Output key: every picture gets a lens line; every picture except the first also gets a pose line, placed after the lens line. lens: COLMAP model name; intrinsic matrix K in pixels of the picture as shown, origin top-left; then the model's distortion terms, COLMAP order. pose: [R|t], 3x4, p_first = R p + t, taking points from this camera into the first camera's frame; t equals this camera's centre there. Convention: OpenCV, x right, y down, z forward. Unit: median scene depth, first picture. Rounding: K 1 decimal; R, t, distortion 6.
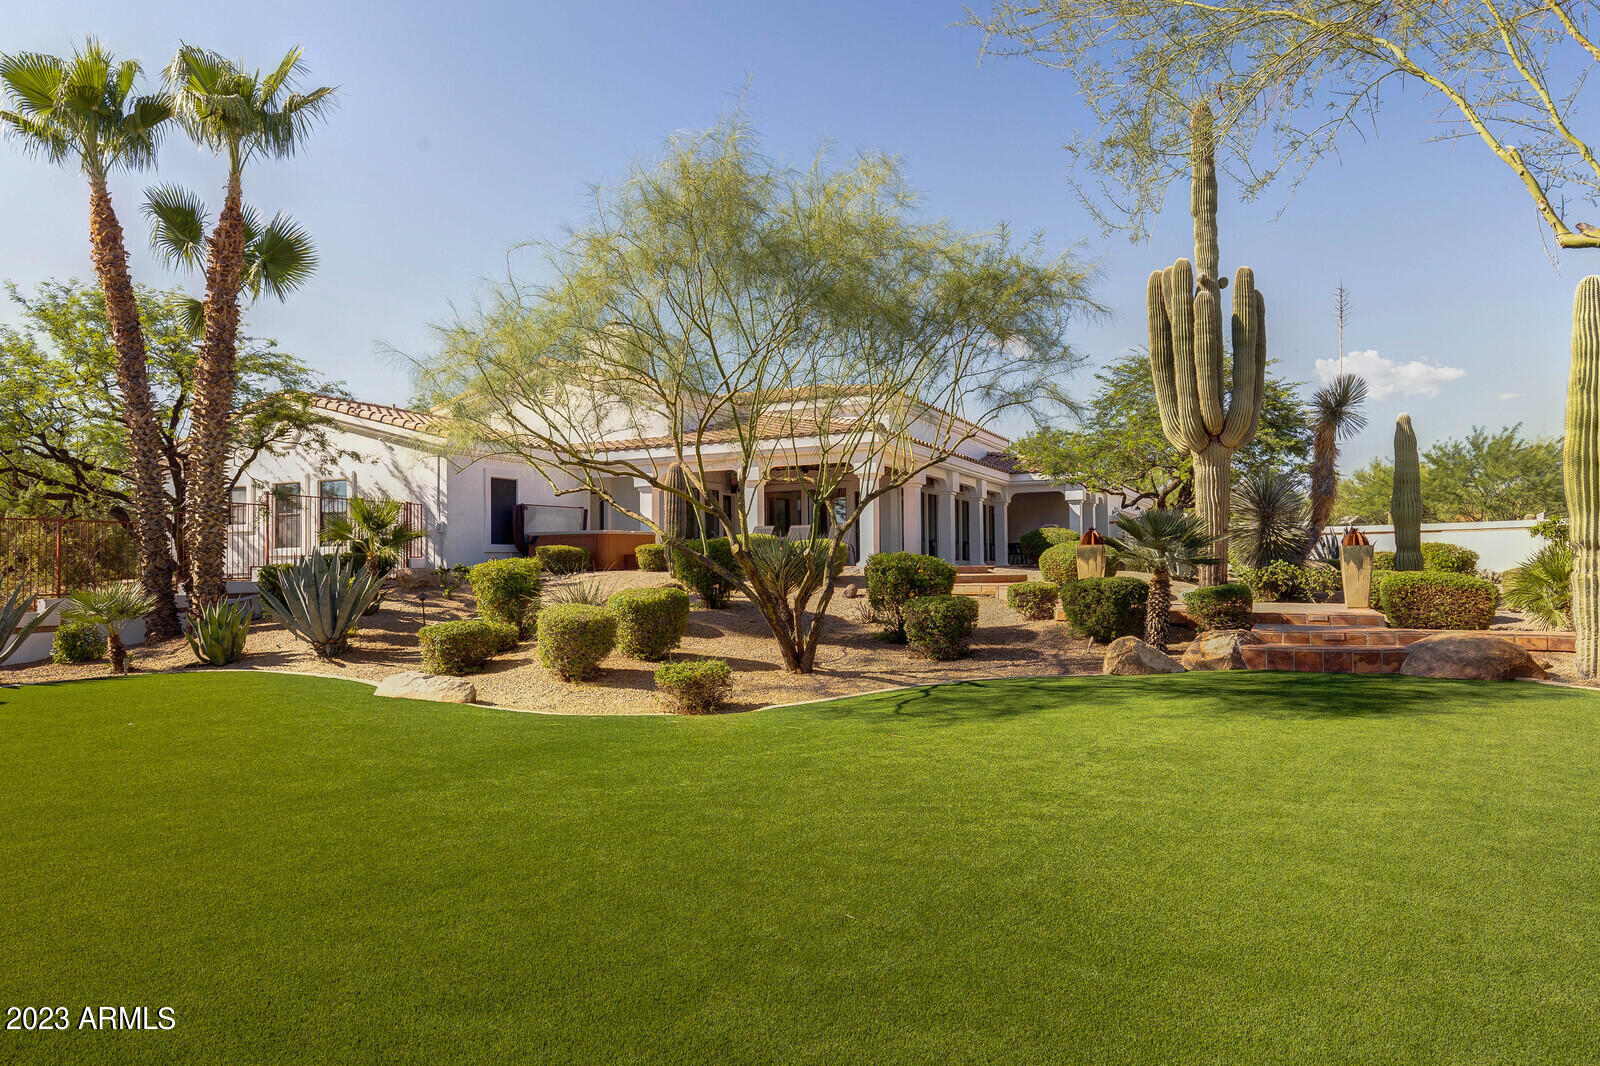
lens RADIAL K [[1053.9, 0, 805.4], [0, 1053.9, 534.9], [0, 0, 1]] dist [-0.002085, 0.000417]
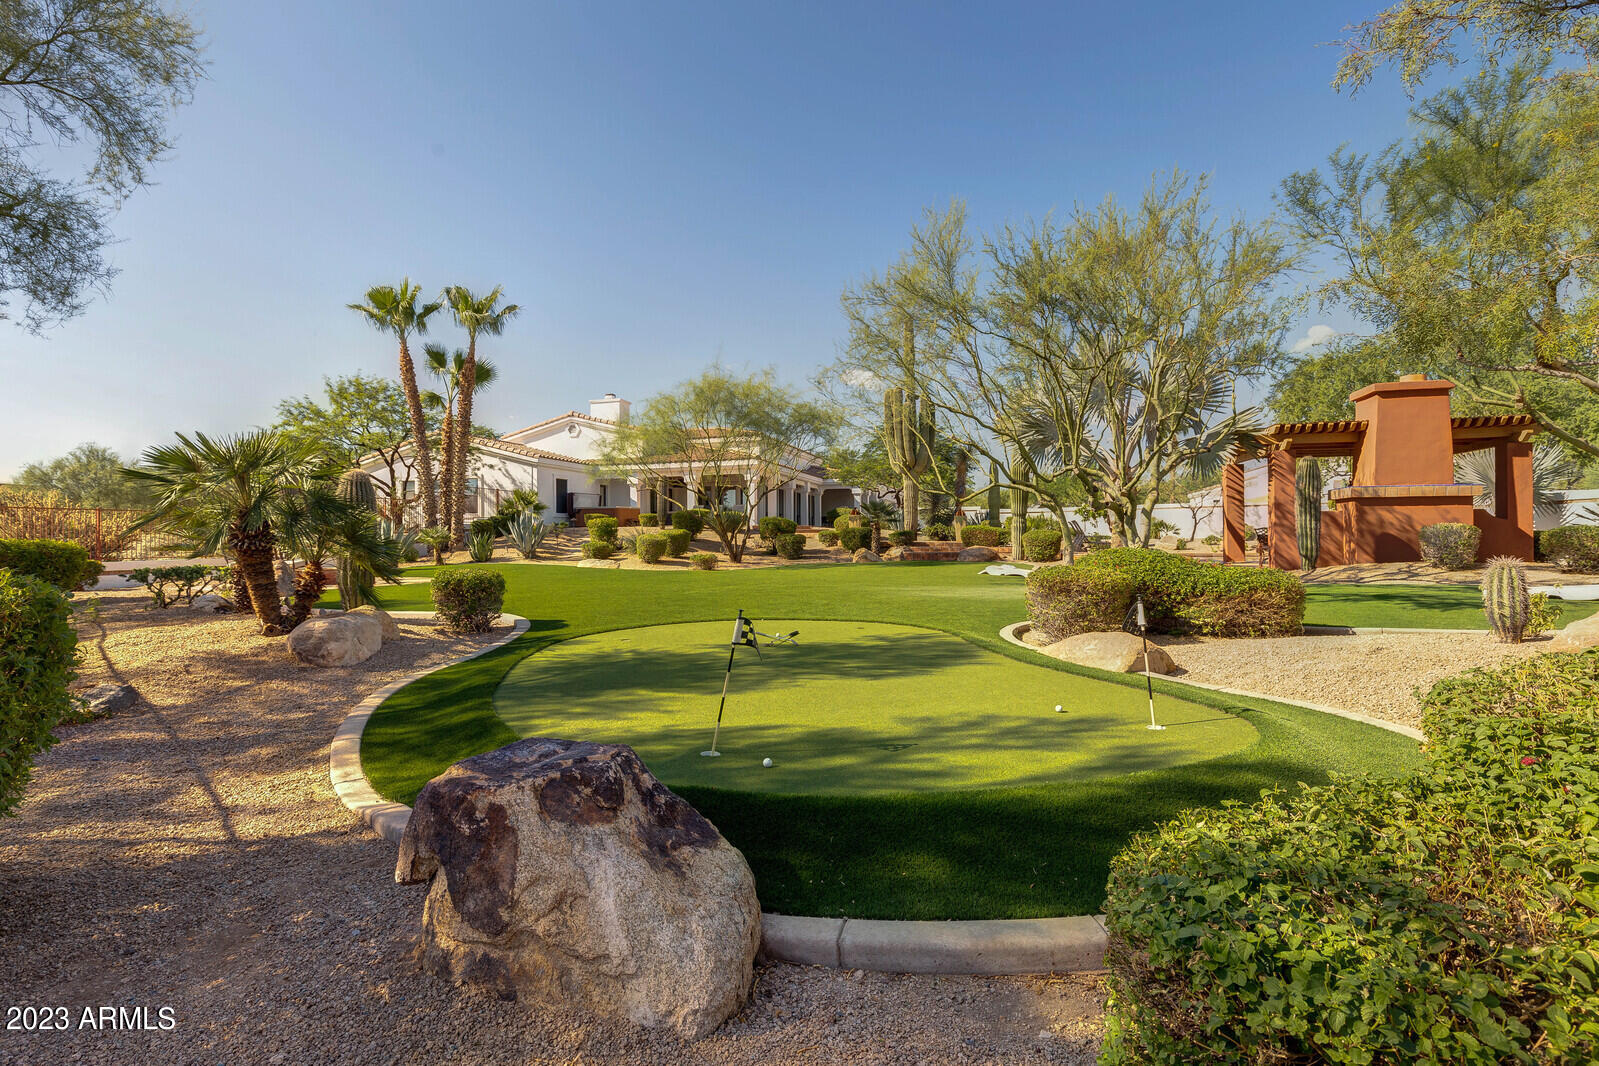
lens RADIAL K [[805.0, 0, 799.5], [0, 805.0, 533.0], [0, 0, 1]] dist [-0.001116, -0.000085]
pose [[0.987650, 0.005641, 0.156576, -0.114462], [-0.009268, 0.999705, 0.022449, 0.010248], [-0.156403, -0.023623, 0.987411, -0.670630]]
